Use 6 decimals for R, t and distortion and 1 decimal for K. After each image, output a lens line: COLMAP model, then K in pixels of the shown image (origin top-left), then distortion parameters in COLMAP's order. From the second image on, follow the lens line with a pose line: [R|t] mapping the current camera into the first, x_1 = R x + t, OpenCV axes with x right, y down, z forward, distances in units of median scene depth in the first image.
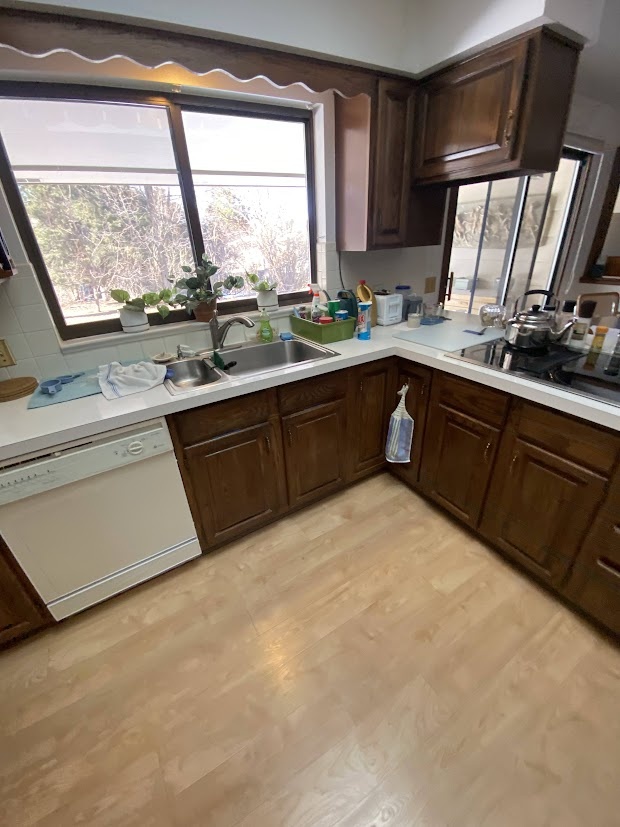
lens RADIAL K [[341.8, 0, 308.3], [0, 341.8, 409.2], [0, 0, 1]] dist [0.004574, -0.001078]
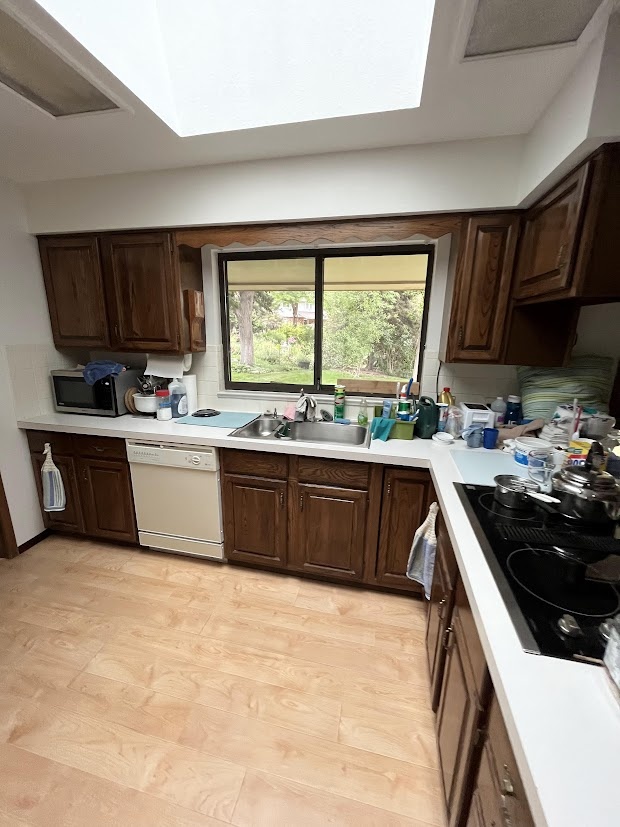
lens RADIAL K [[341.8, 0, 307.2], [0, 341.8, 413.4], [0, 0, 1]] dist [0.004574, -0.001078]
pose [[0.714844, 0.234309, -0.658861, 0.681501], [-0.361291, 0.930449, -0.061097, -0.139893], [0.598721, 0.281715, 0.749780, 0.060643]]
